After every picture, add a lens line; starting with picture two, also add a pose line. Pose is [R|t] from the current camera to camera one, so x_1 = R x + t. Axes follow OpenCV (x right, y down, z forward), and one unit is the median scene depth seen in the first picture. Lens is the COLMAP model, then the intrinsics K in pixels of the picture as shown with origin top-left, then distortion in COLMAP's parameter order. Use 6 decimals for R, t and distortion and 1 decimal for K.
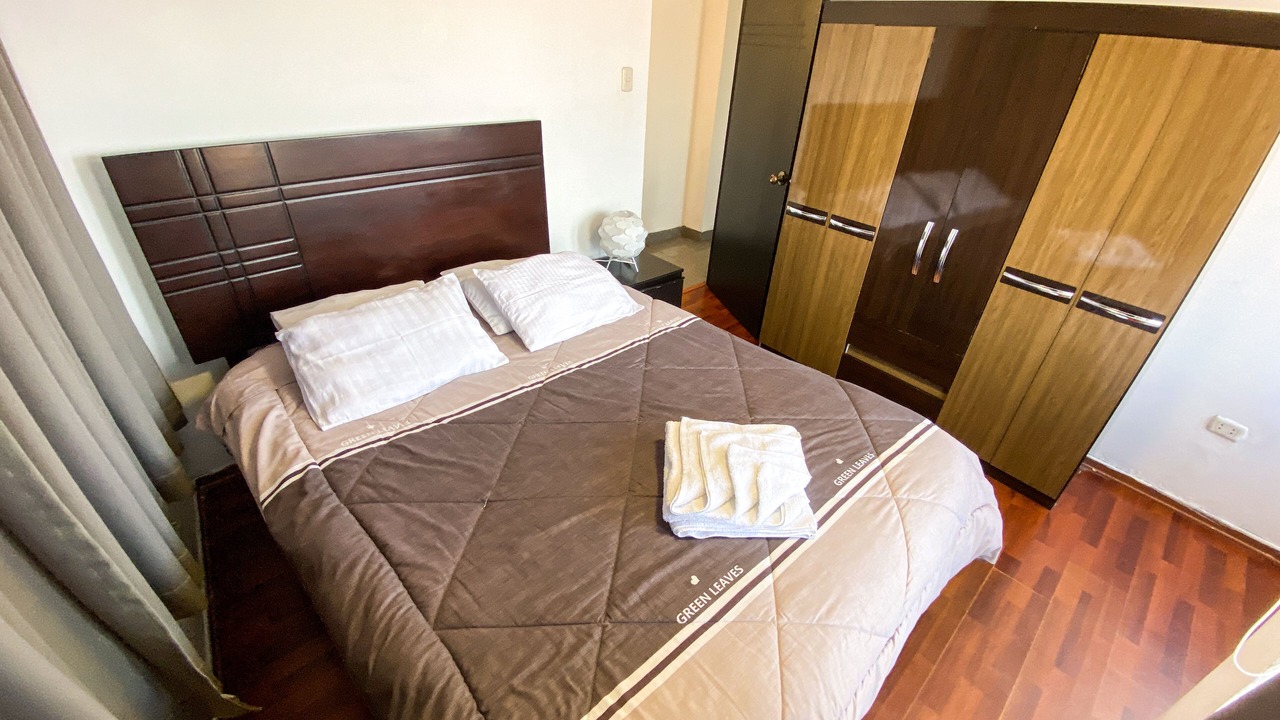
lens RADIAL K [[507.6, 0, 603.3], [0, 507.6, 365.9], [0, 0, 1]] dist [0.021003, -0.000305]
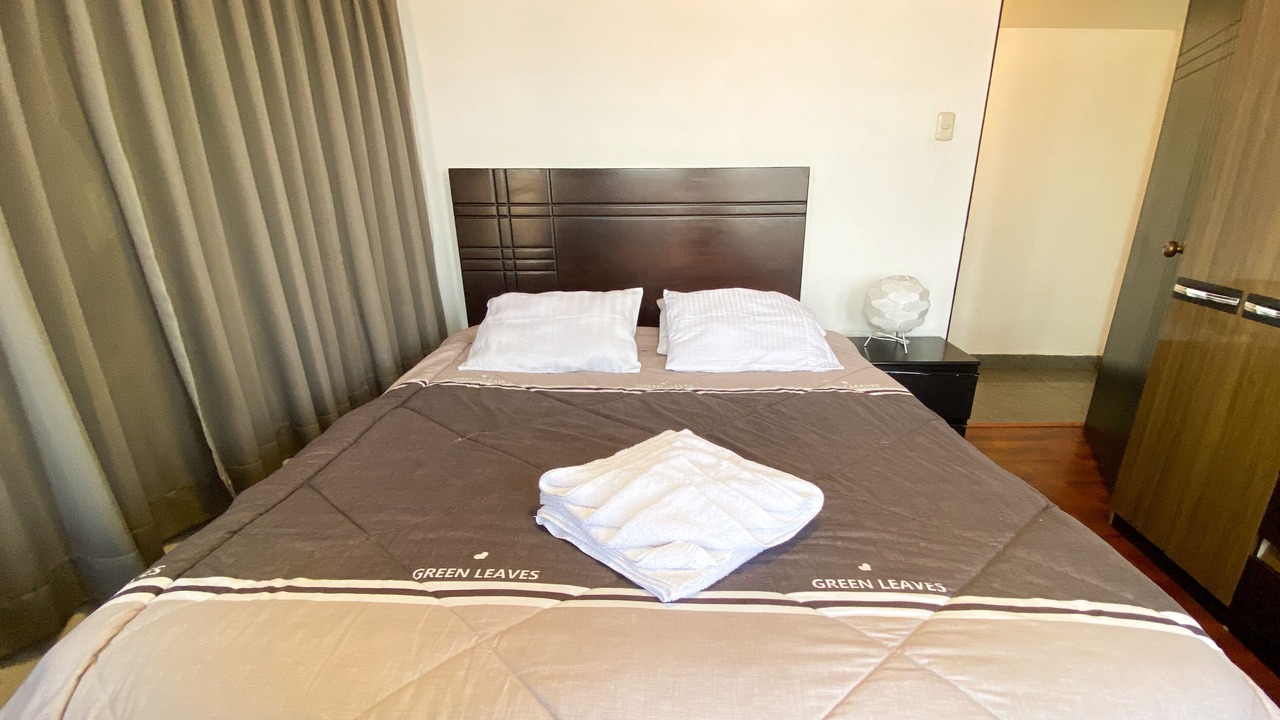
lens RADIAL K [[507.6, 0, 603.3], [0, 507.6, 365.9], [0, 0, 1]] dist [0.021003, -0.000305]
pose [[0.765689, 0.225523, -0.602378, 0.299489], [-0.330895, 0.941198, -0.068231, 0.063065], [0.551569, 0.251568, 0.795290, 0.182660]]
